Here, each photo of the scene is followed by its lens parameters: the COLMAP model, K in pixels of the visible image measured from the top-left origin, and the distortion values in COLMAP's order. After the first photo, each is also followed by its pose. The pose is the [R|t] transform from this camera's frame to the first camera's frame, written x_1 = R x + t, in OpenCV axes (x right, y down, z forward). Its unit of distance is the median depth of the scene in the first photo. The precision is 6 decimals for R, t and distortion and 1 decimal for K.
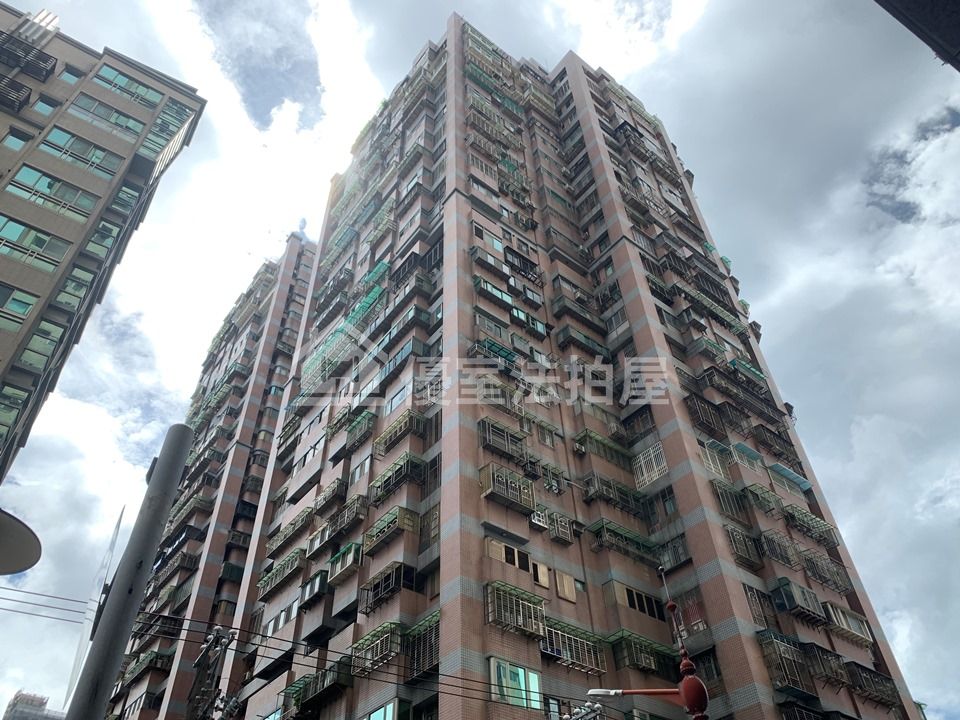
lens RADIAL K [[742.6, 0, 482.1], [0, 742.6, 366.7], [0, 0, 1]] dist [0.012081, -0.029202]
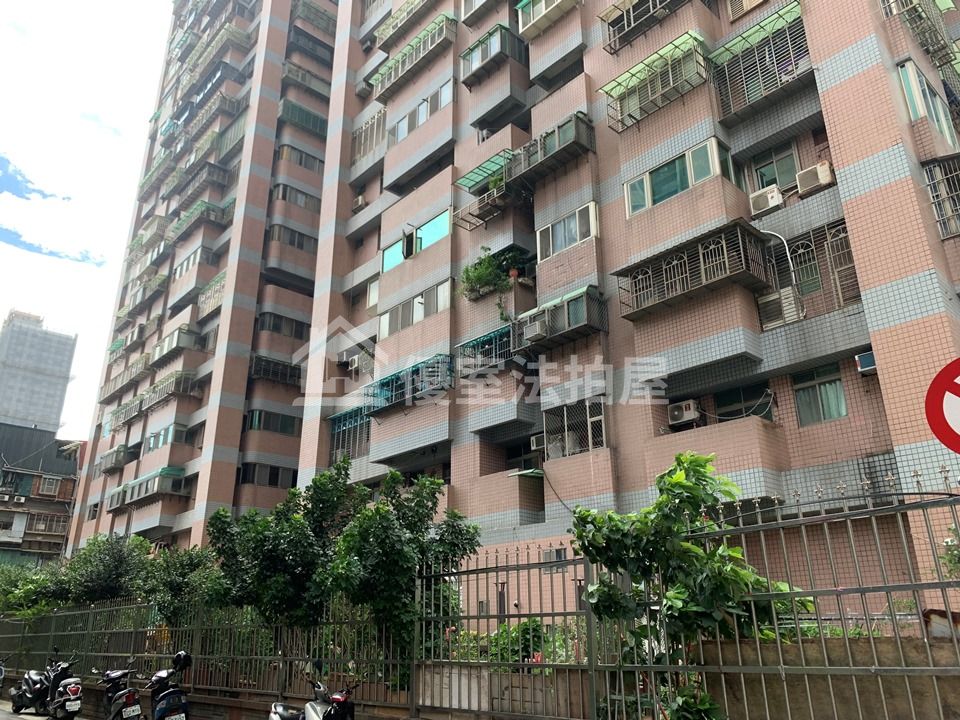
lens RADIAL K [[742.6, 0, 475.8], [0, 742.6, 353.4], [0, 0, 1]] dist [0.012081, -0.029202]
pose [[0.997644, 0.050521, 0.046404, -0.166392], [-0.064952, 0.913288, 0.402102, 0.180337], [-0.022066, -0.404169, 0.914418, 0.166224]]
